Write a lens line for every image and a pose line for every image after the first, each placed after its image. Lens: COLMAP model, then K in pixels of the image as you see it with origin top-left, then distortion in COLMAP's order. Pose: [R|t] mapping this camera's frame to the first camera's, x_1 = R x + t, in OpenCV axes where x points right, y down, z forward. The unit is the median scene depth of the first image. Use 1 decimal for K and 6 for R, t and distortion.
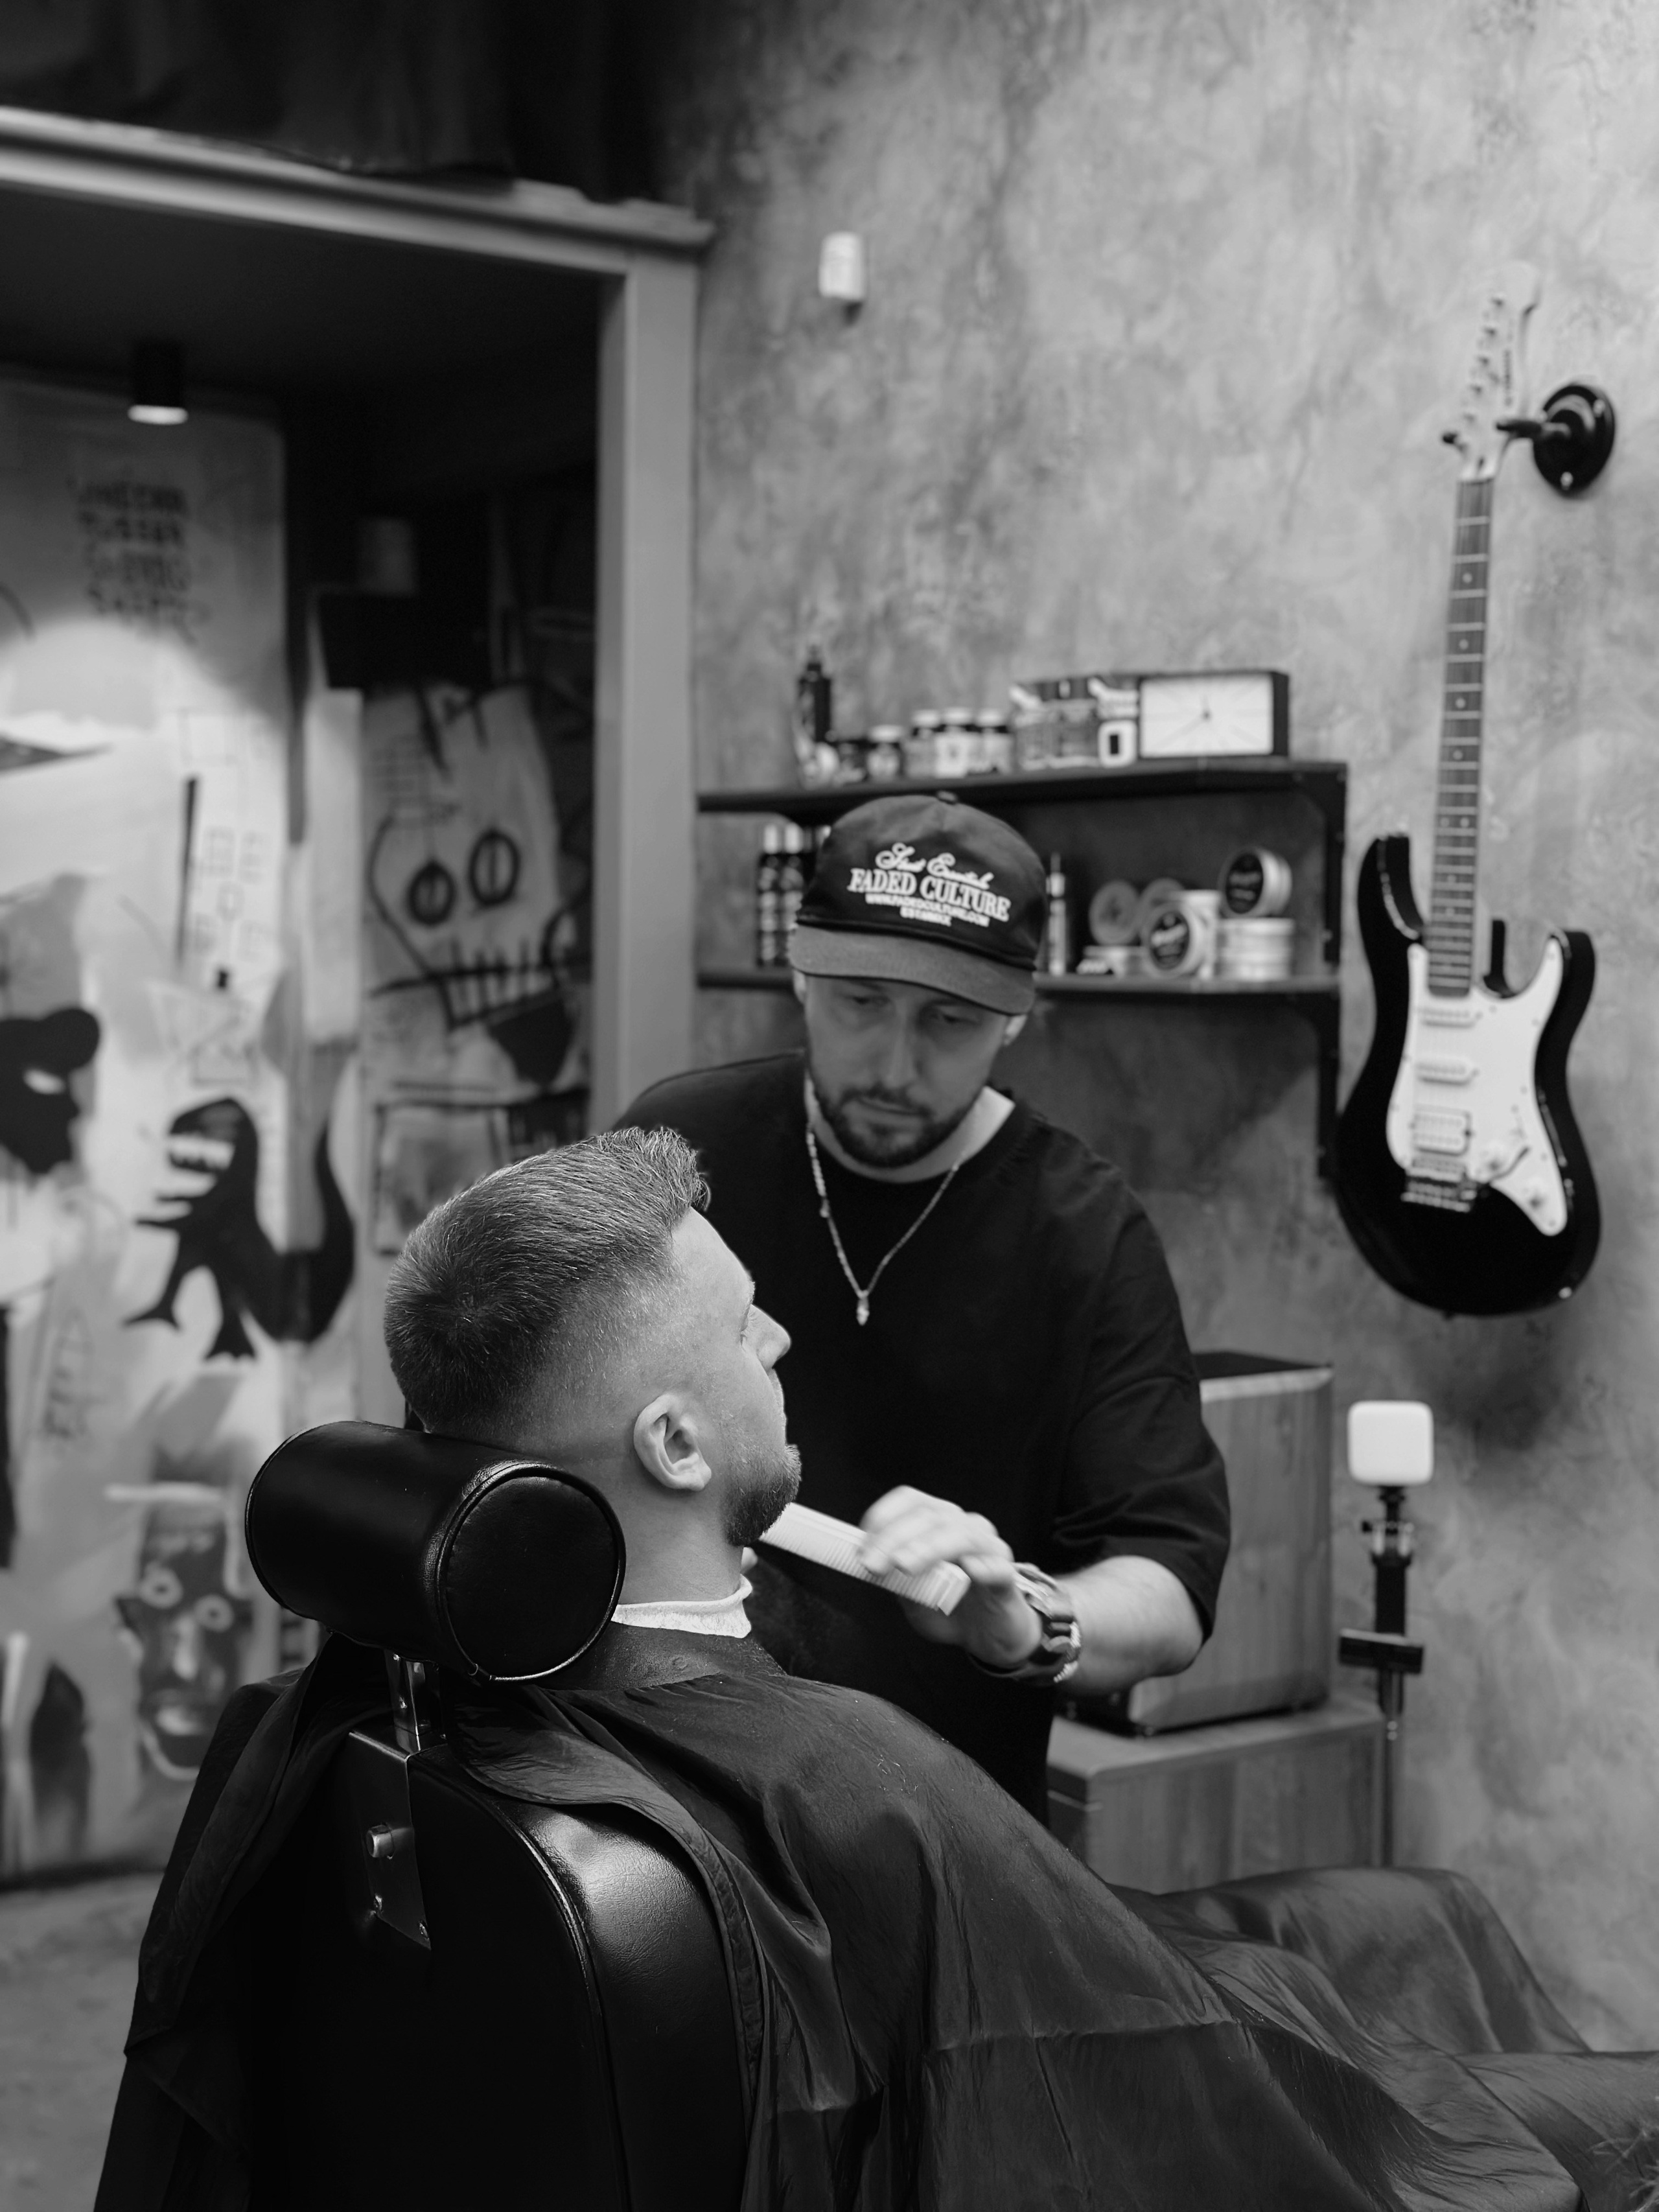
lens RADIAL K [[3081.8, 0, 829.7], [0, 3081.8, 1004.1], [0, 0, 1]] dist [0.269339, -0.829646]
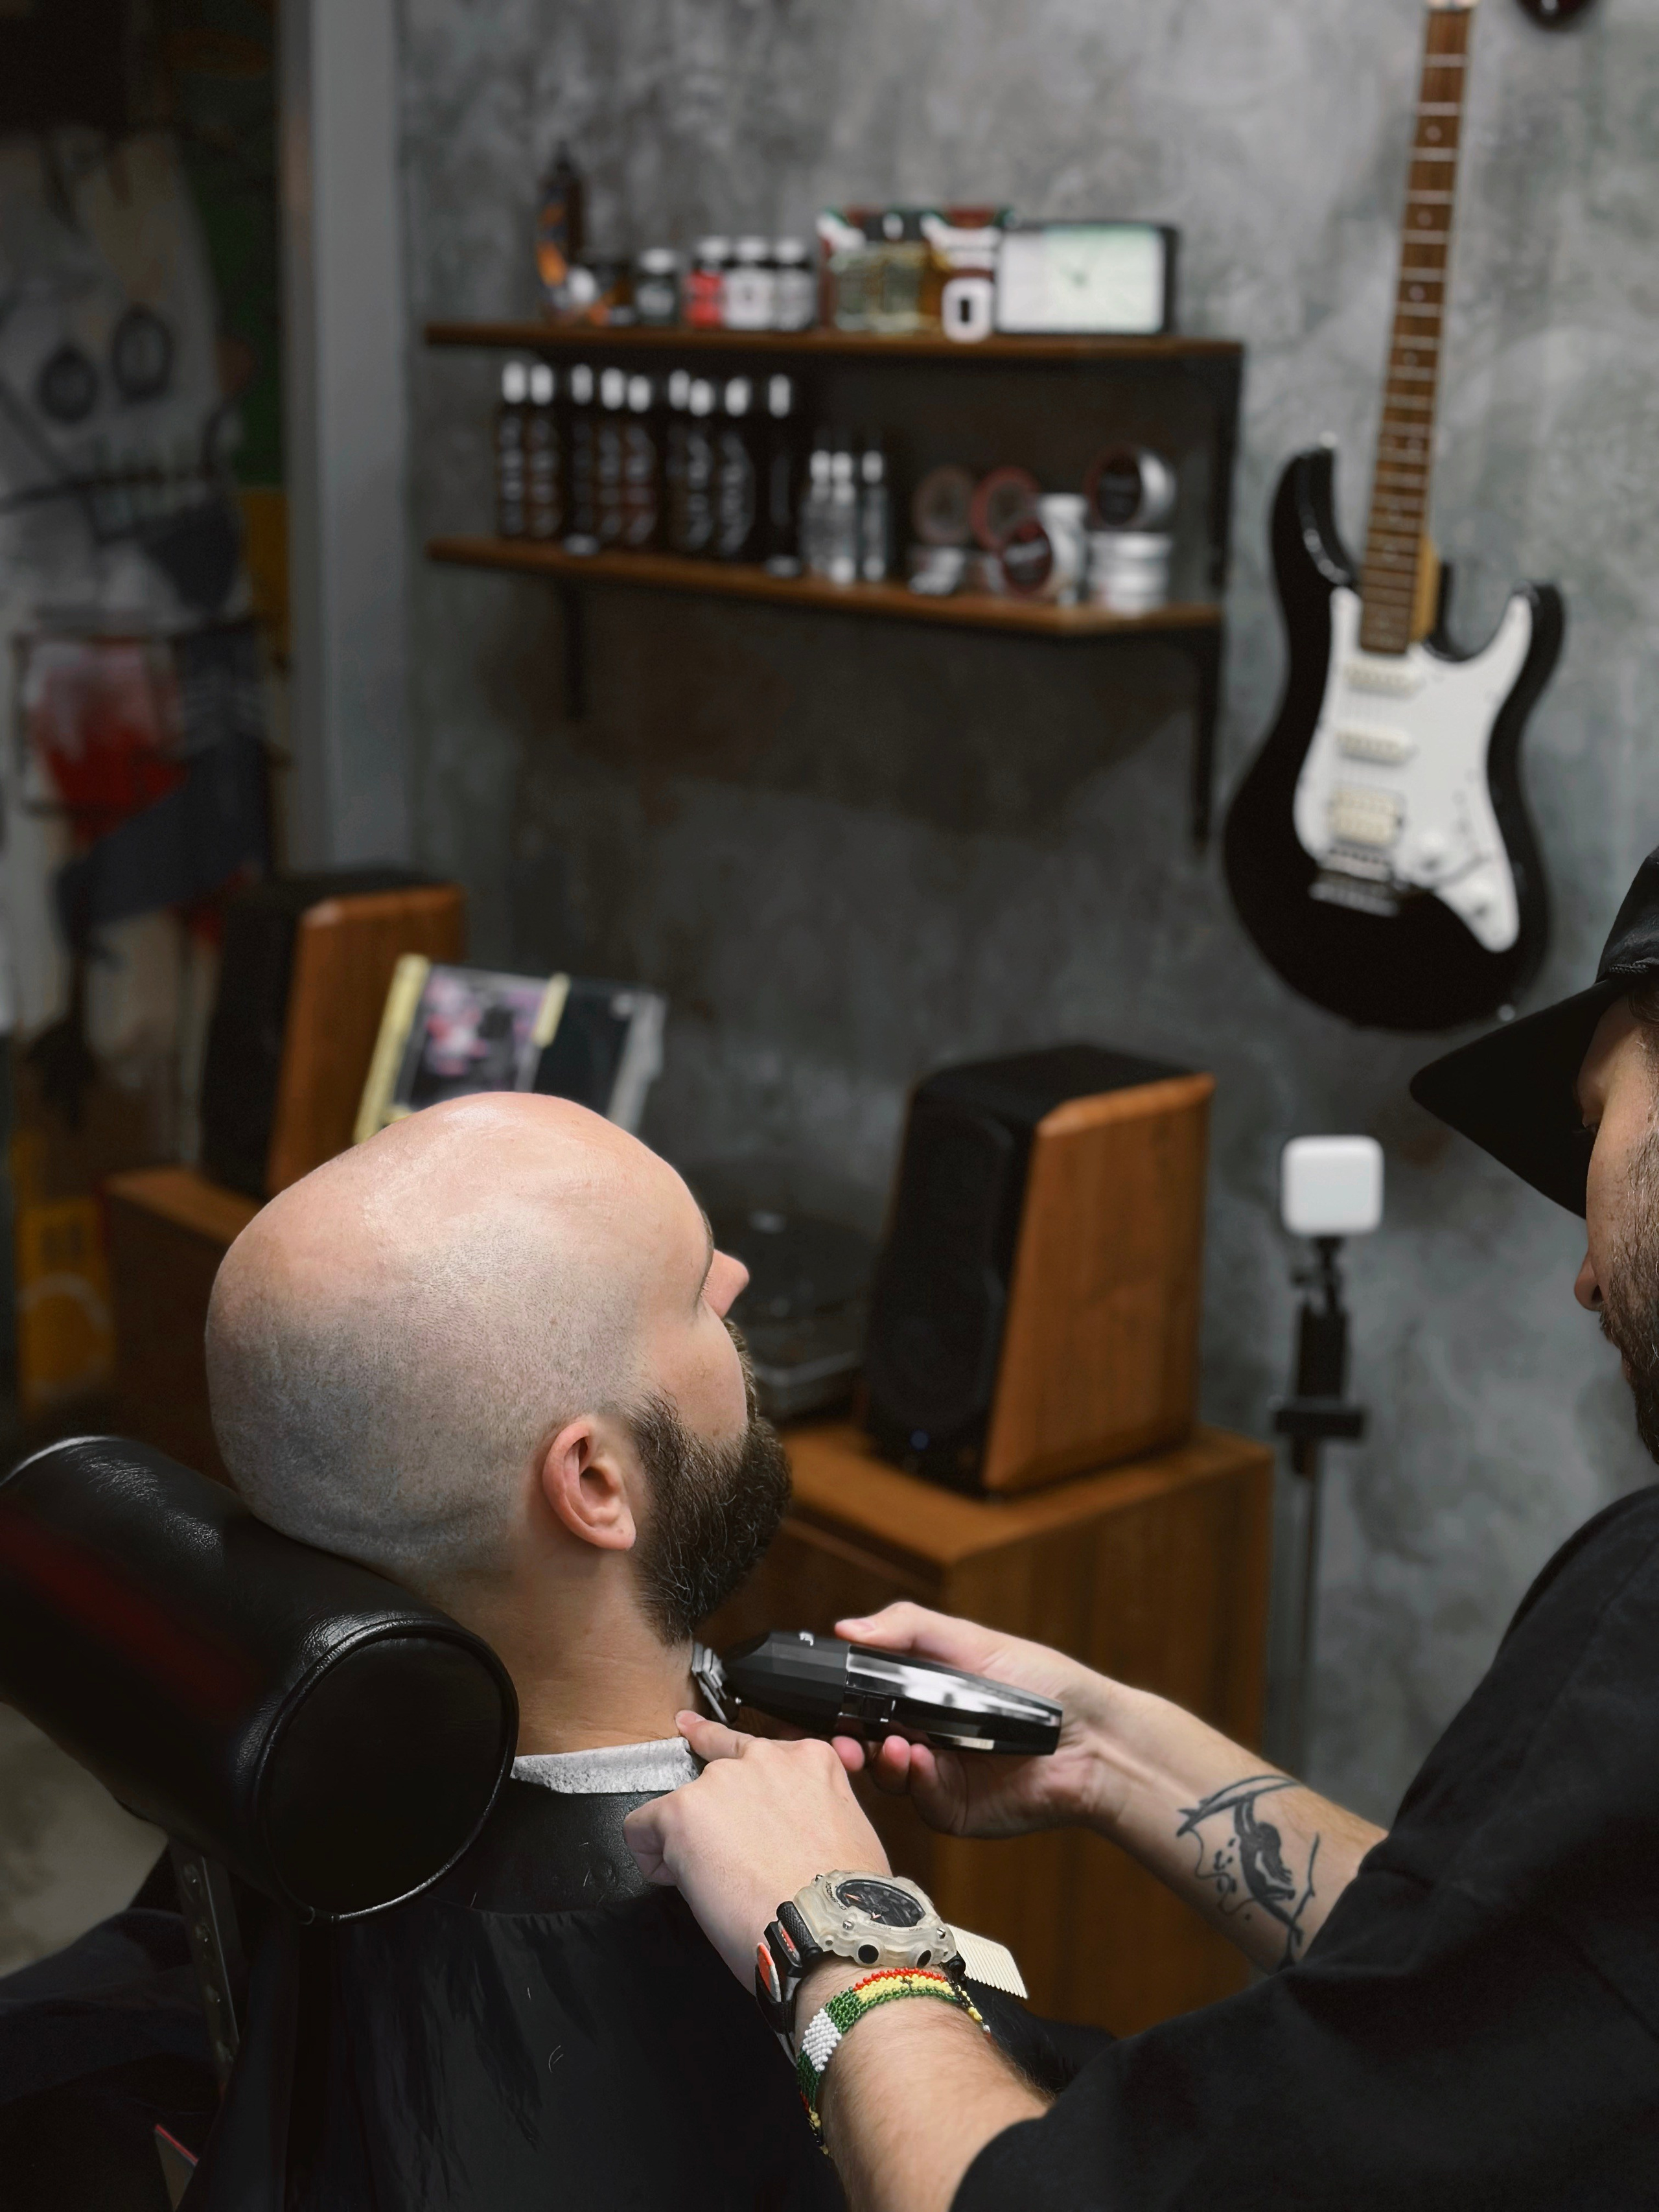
lens RADIAL K [[3081.8, 0, 829.7], [0, 3081.8, 1004.1], [0, 0, 1]] dist [0.269339, -0.829646]
pose [[0.992387, -0.011432, 0.122627, -0.047040], [-0.012951, 0.980474, 0.196220, -0.066188], [-0.122475, -0.196314, 0.972862, 0.168169]]
